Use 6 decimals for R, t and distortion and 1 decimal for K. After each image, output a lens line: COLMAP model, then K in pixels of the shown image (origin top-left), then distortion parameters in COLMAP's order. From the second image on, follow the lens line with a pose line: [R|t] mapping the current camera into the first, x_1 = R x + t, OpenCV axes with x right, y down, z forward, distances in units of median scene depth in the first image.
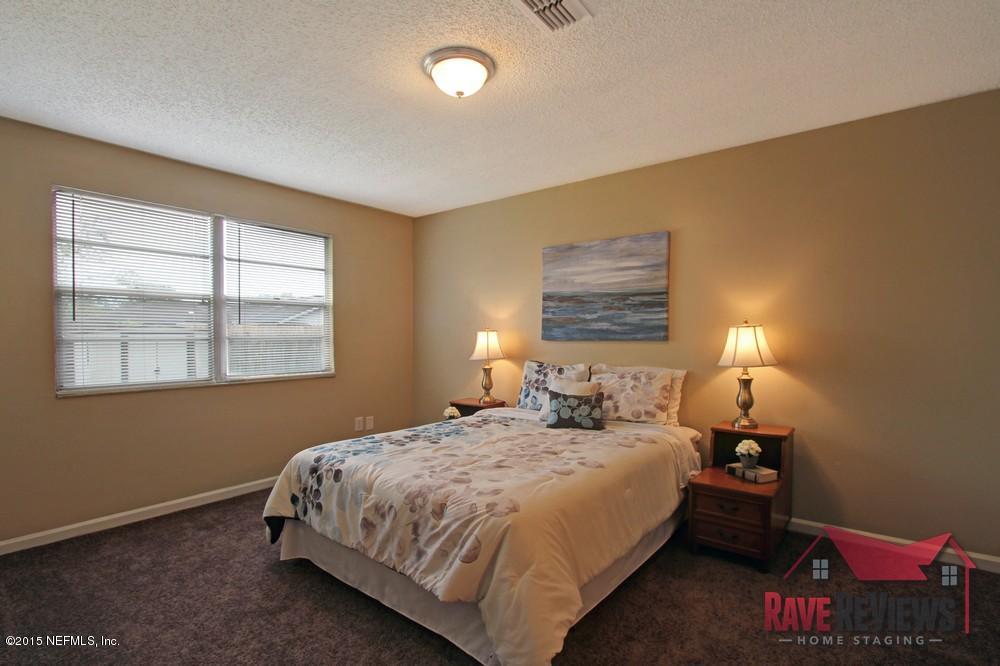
lens RADIAL K [[472.4, 0, 498.3], [0, 472.4, 333.2], [0, 0, 1]] dist [-0.023288, 0.002186]
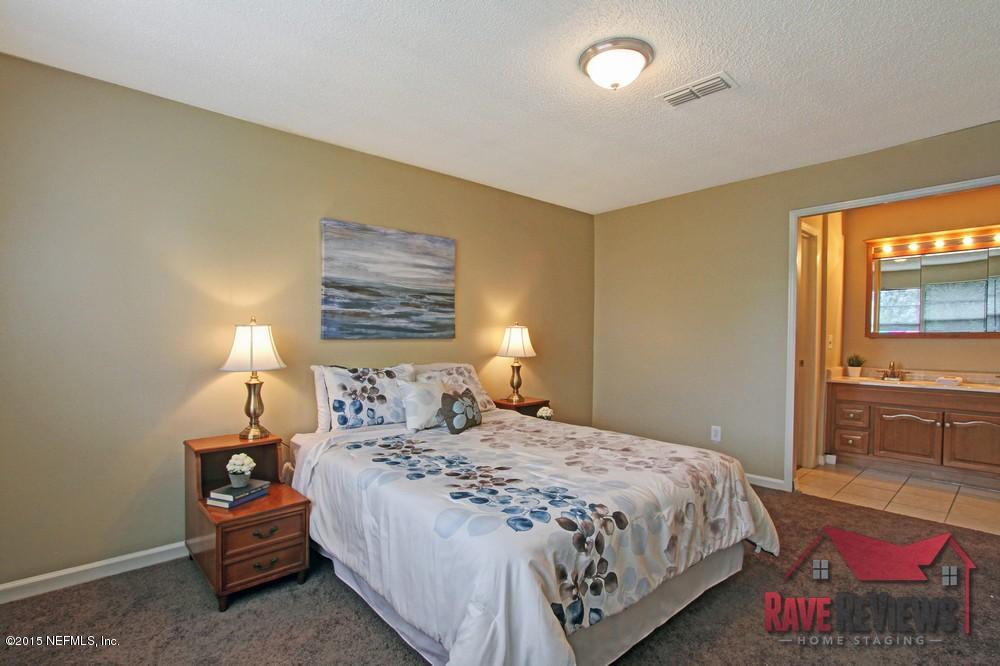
lens RADIAL K [[472.4, 0, 497.8], [0, 472.4, 337.6], [0, 0, 1]] dist [-0.023288, 0.002186]
pose [[0.185074, 0.005414, 0.982710, -0.657674], [0.001299, 0.999983, -0.005754, 0.018784], [-0.982724, 0.002342, 0.185063, 0.642763]]
